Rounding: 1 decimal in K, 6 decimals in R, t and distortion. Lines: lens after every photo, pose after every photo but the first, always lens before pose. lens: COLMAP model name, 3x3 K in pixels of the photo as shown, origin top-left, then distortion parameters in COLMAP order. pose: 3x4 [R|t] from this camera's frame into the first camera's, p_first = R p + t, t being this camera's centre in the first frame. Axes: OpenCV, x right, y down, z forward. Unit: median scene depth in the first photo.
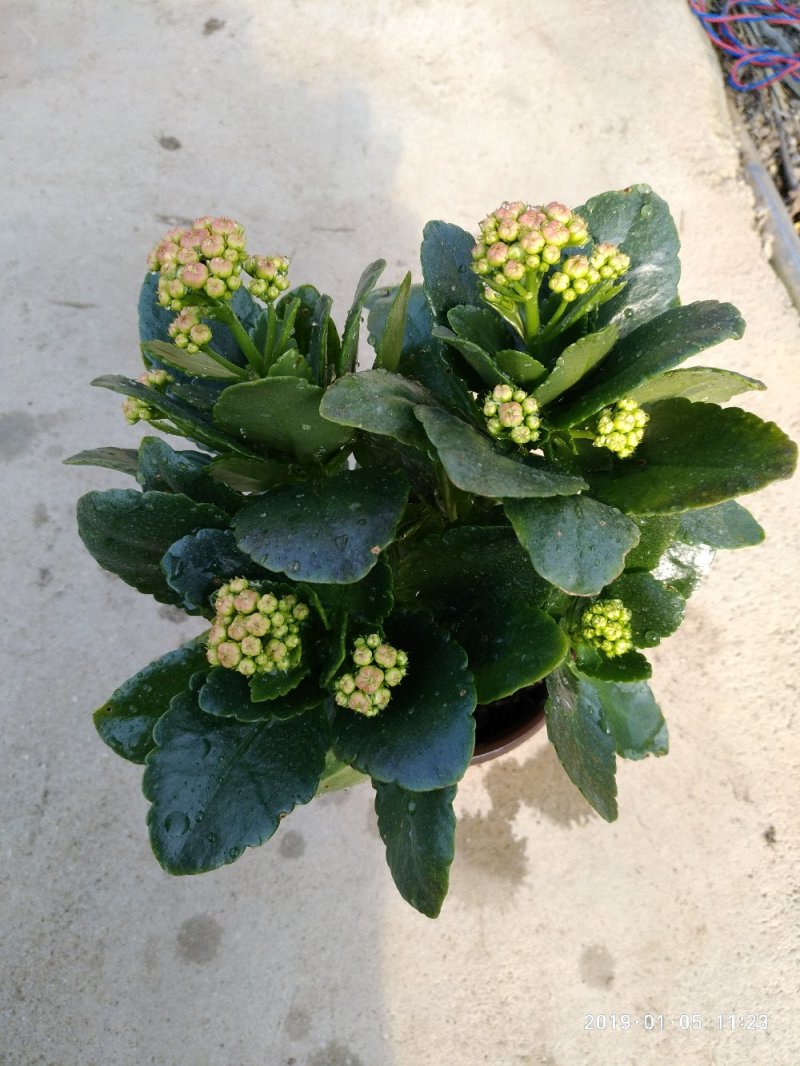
lens RADIAL K [[733.0, 0, 379.9], [0, 733.0, 518.0], [0, 0, 1]] dist [-0.009131, -0.001724]
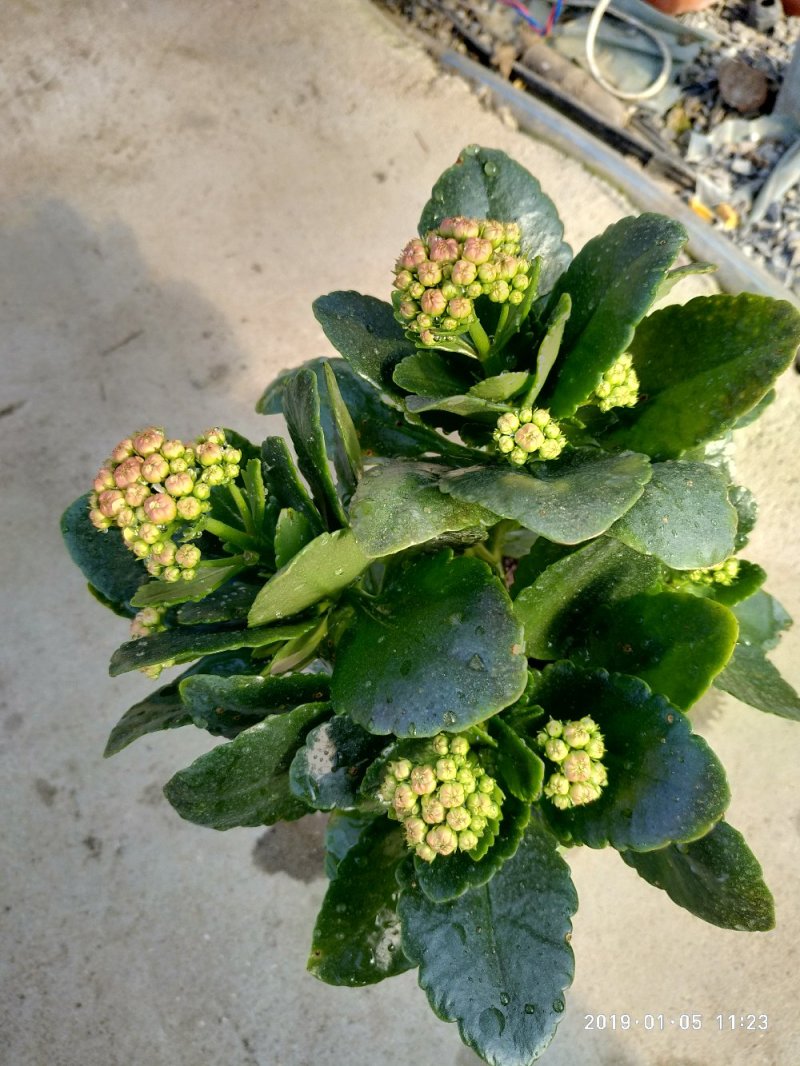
lens RADIAL K [[757.2, 0, 370.3], [0, 757.2, 533.5], [0, 0, 1]] dist [-0.008548, -0.003104]
pose [[0.816534, -0.567553, 0.105622, -0.106825], [0.566841, 0.822876, 0.039586, -0.135384], [-0.109381, 0.027548, 0.993618, 0.057730]]
